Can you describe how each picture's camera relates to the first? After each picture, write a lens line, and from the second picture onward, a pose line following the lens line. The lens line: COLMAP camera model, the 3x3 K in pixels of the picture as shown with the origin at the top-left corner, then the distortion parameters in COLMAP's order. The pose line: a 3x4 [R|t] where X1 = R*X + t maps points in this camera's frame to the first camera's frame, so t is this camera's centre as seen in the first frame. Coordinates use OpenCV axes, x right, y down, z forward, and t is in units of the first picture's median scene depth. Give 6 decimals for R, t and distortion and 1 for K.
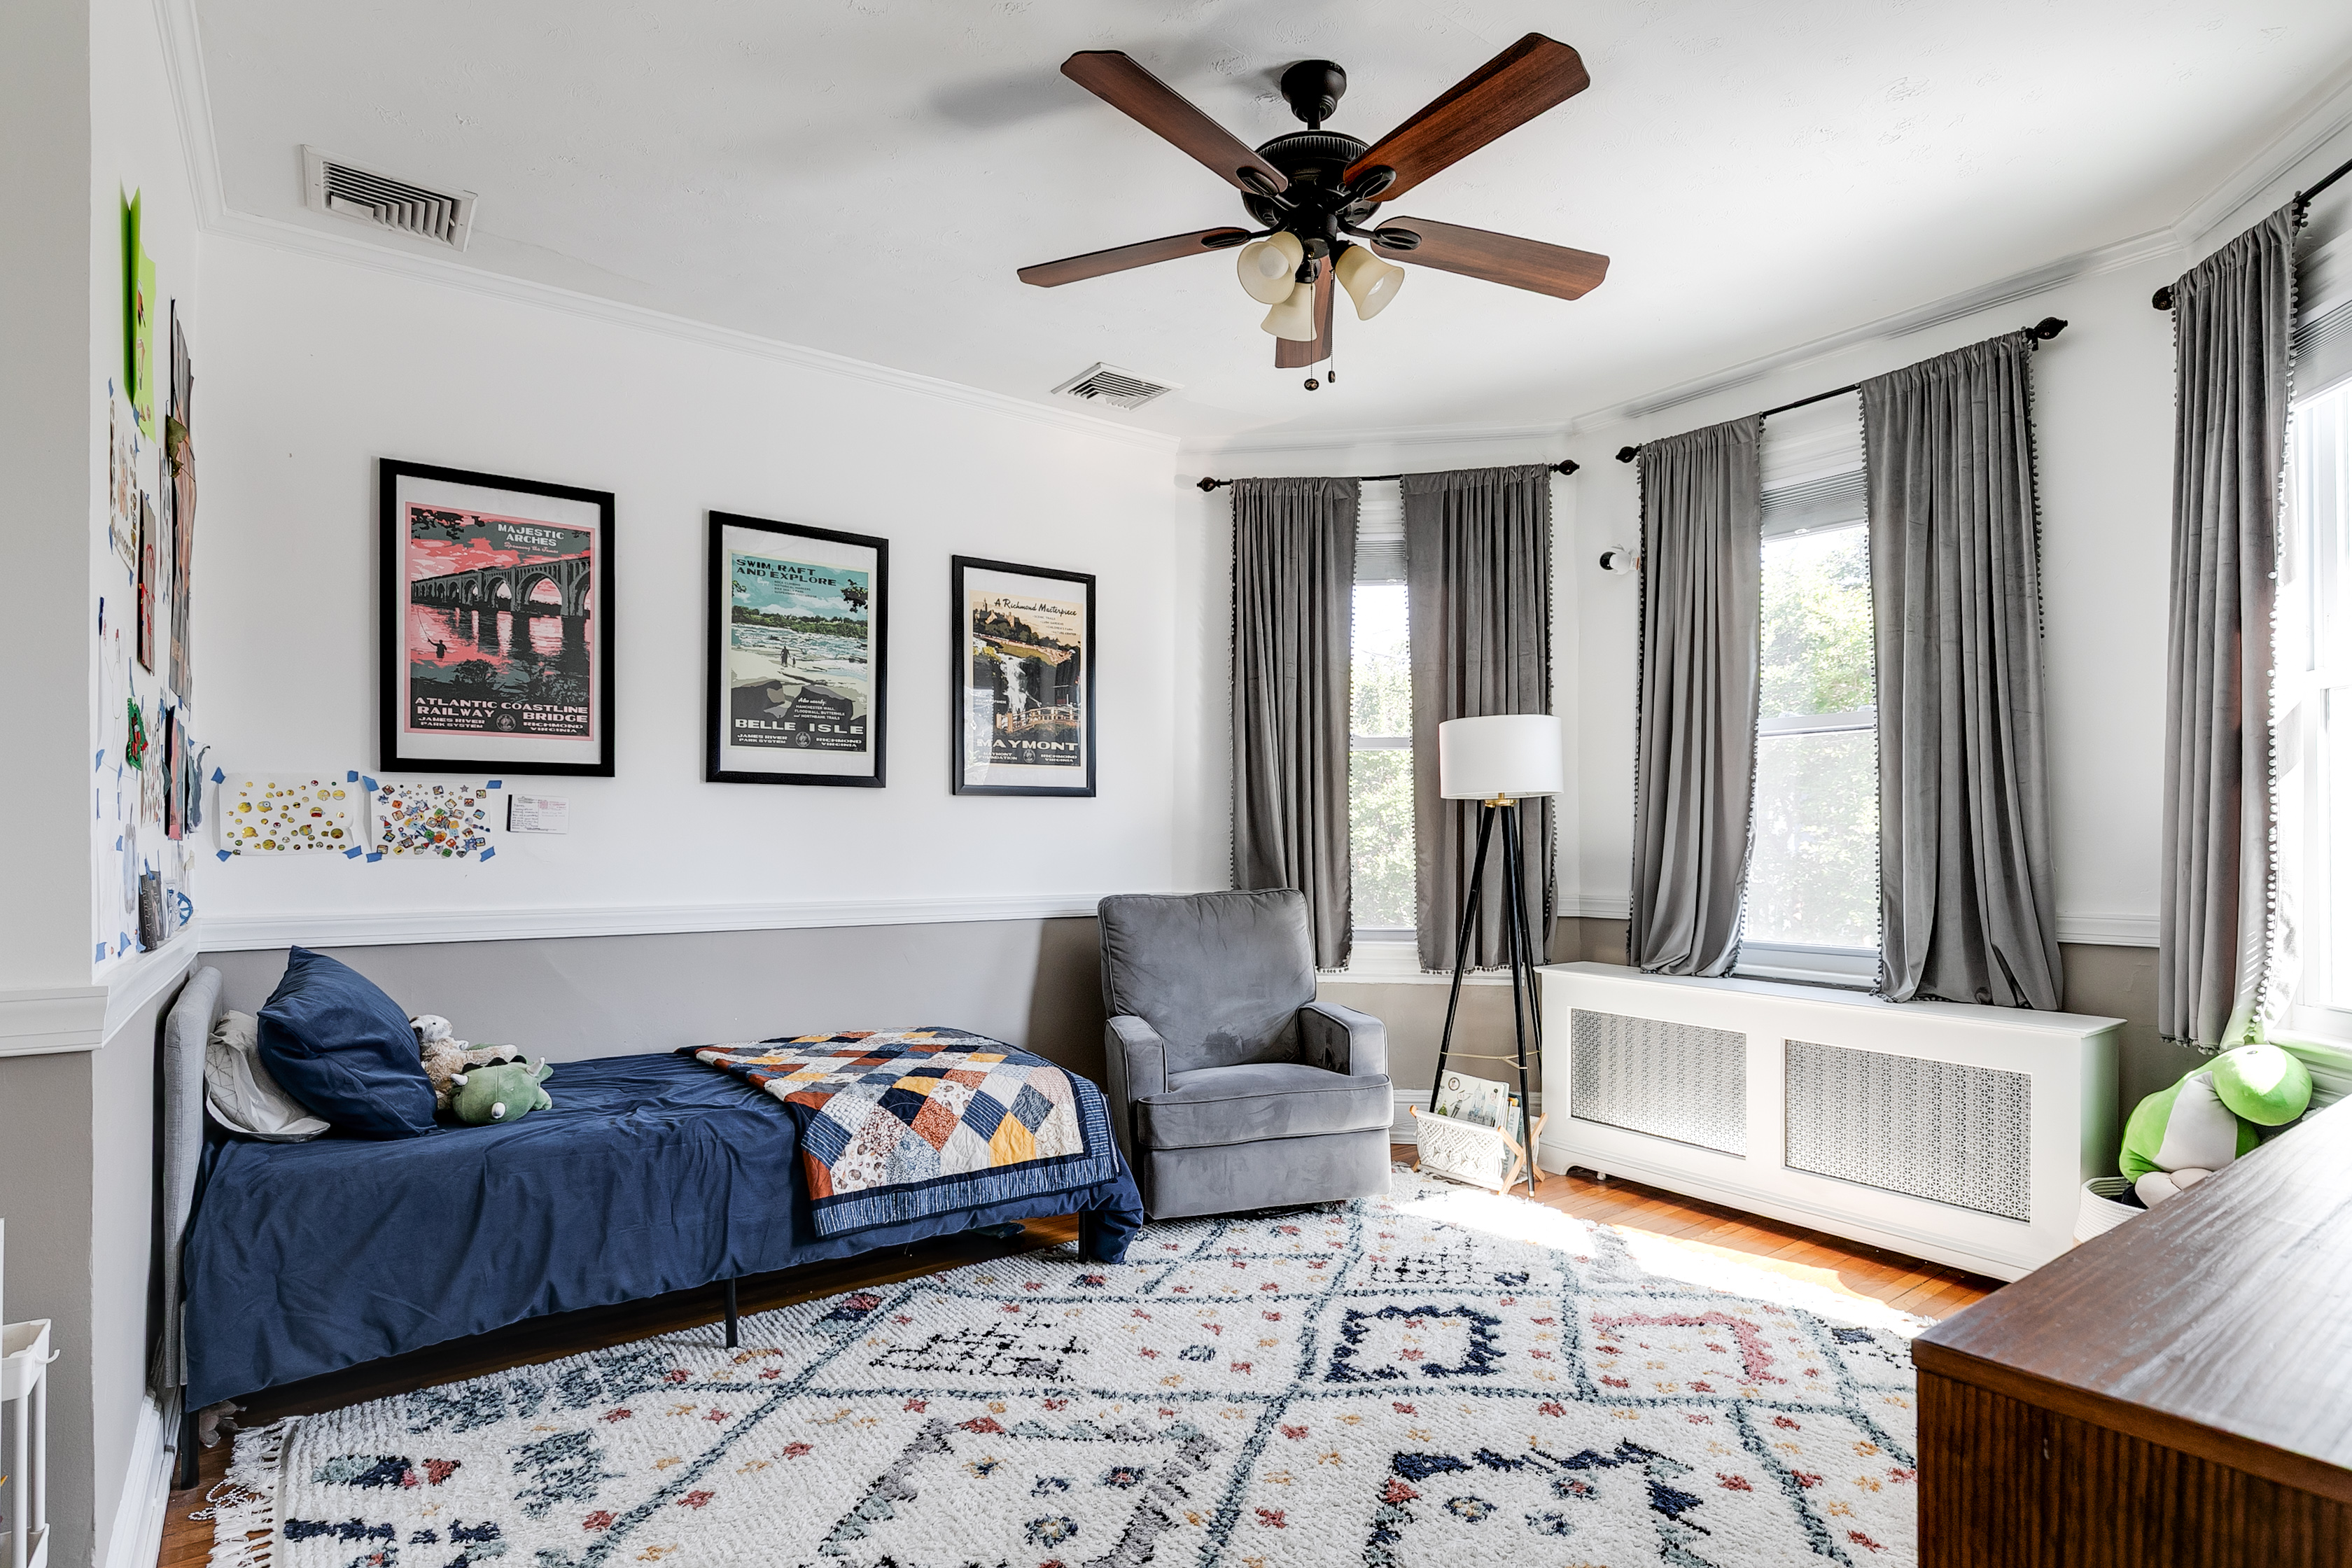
lens RADIAL K [[1209.6, 0, 1176.0], [0, 1209.6, 784.0], [0, 0, 1]] dist [0.000551, 0.000007]
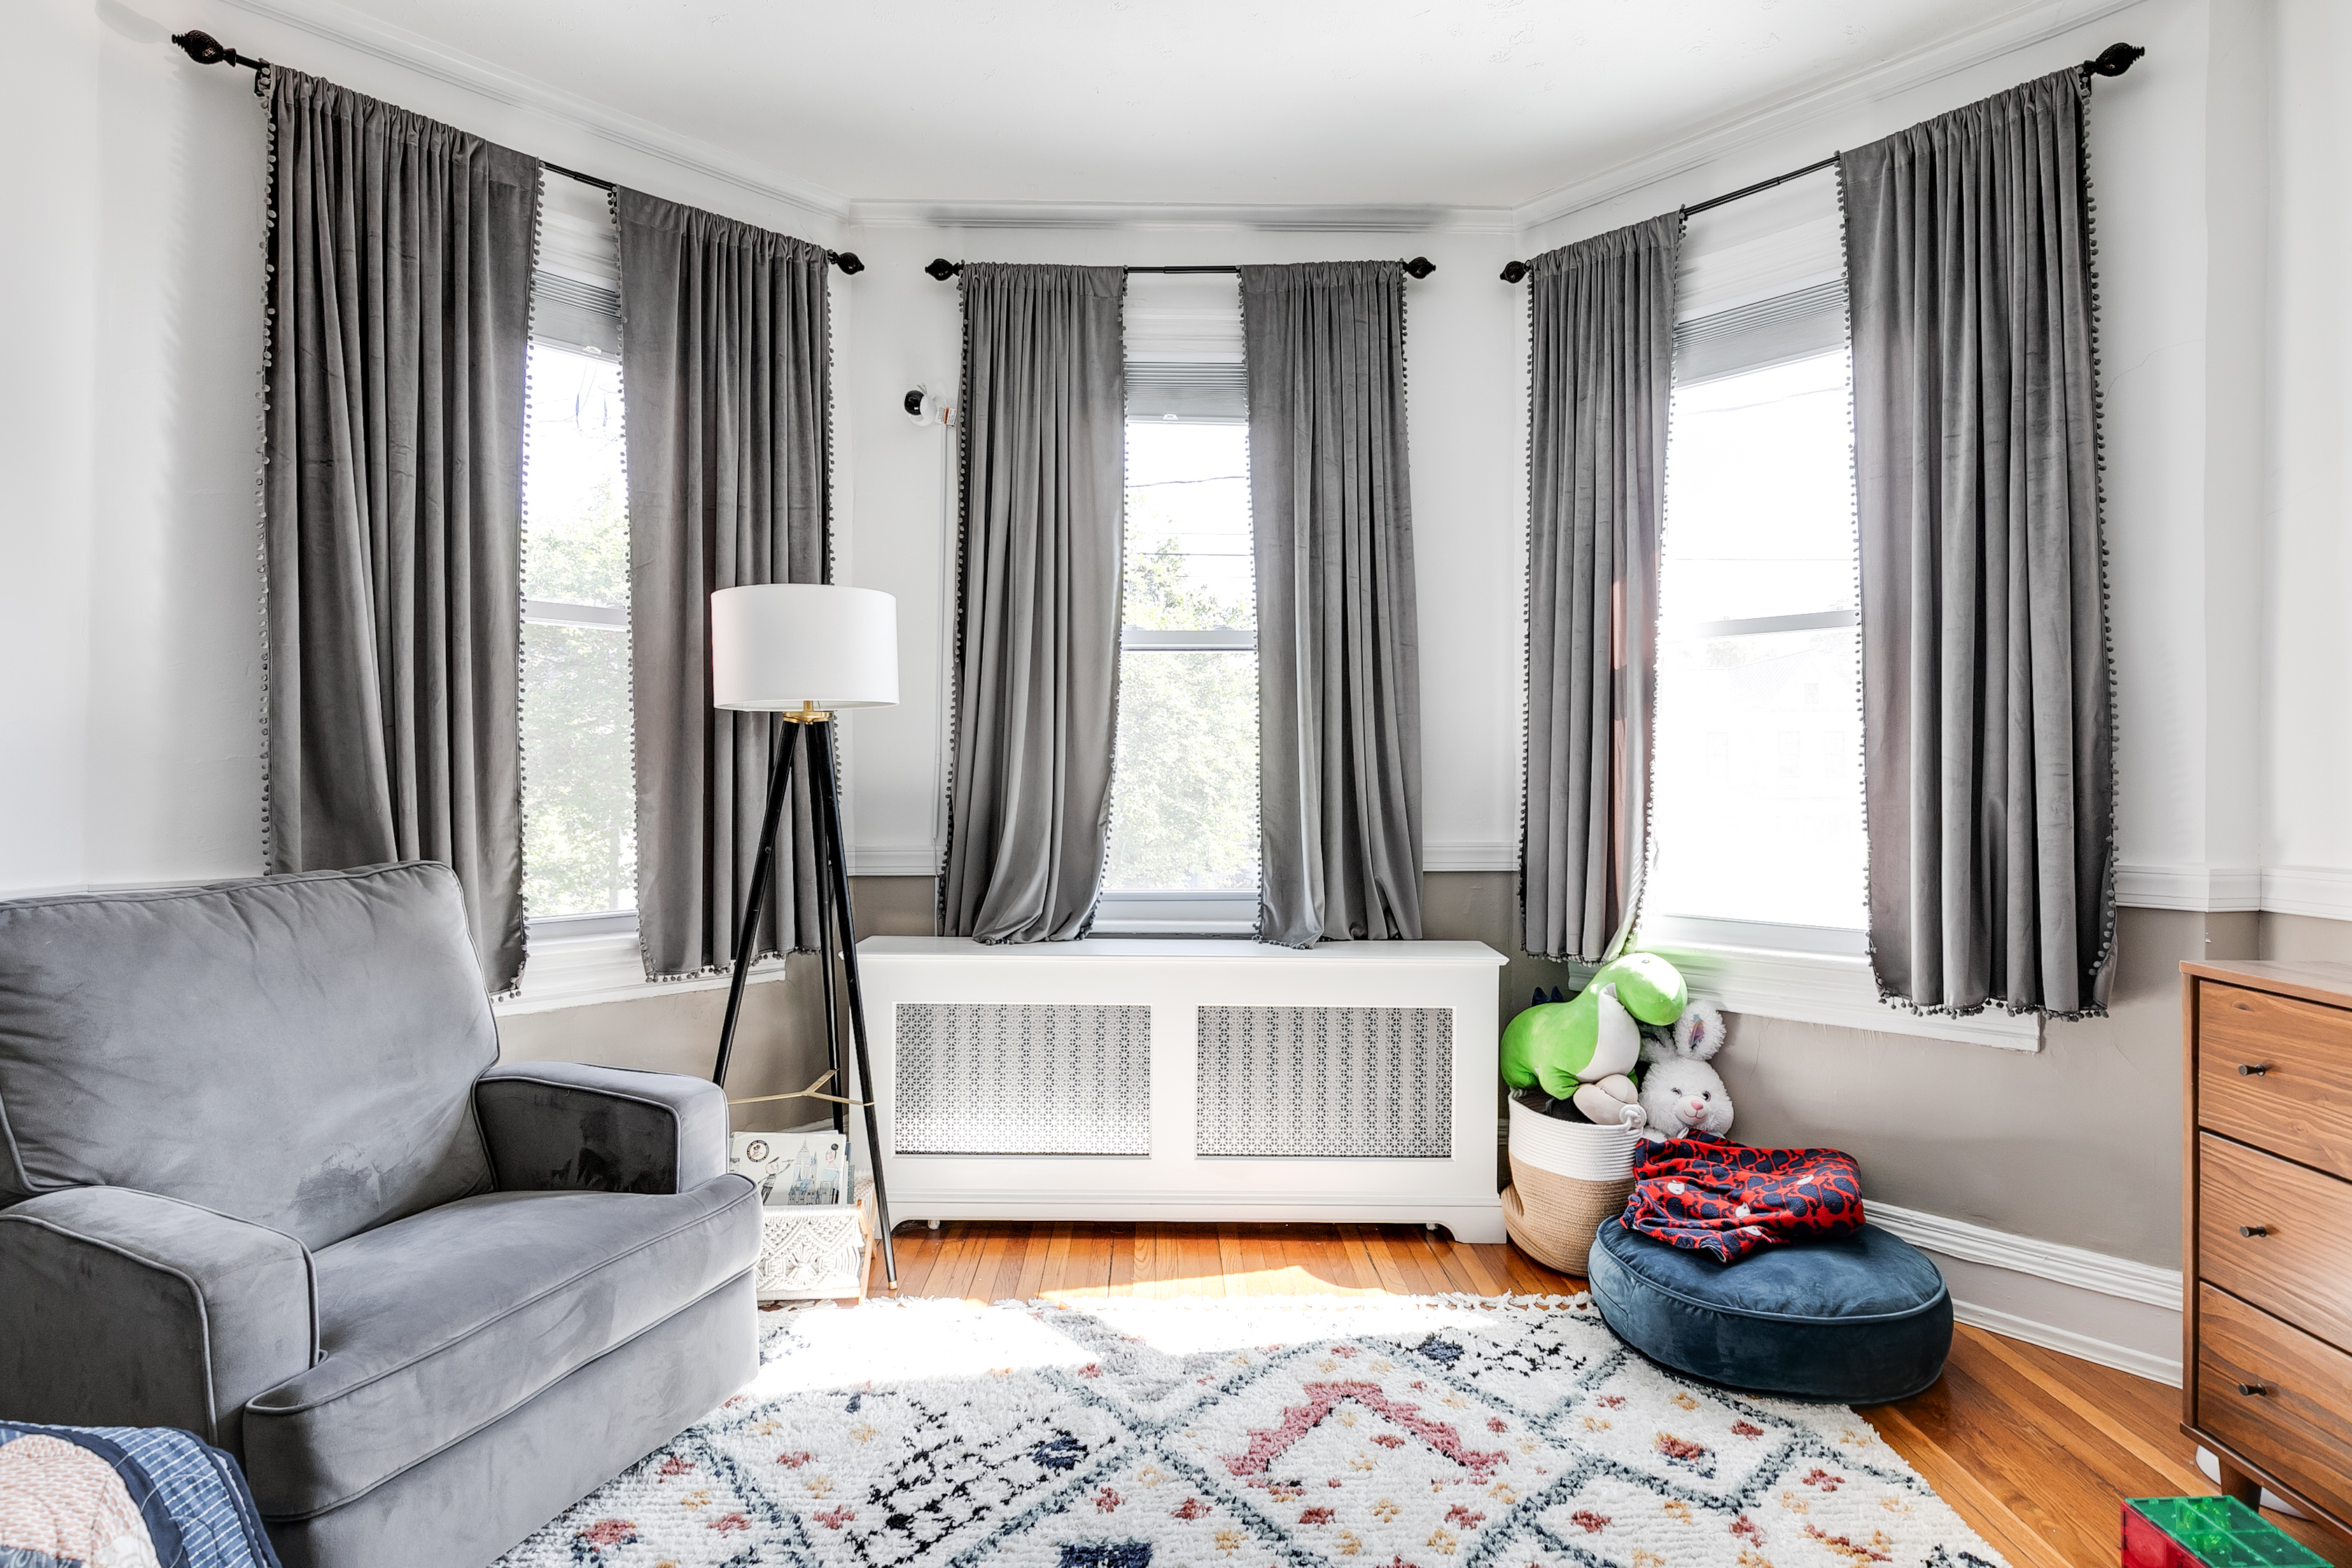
lens RADIAL K [[1180.4, 0, 1176.7], [0, 1180.4, 752.7], [0, 0, 1]] dist [-0.000868, -0.000762]
pose [[0.573060, 0.014415, 0.819386, -0.166602], [-0.036757, 0.999291, 0.008127, 0.024150], [-0.818688, -0.034775, 0.573184, 0.486100]]
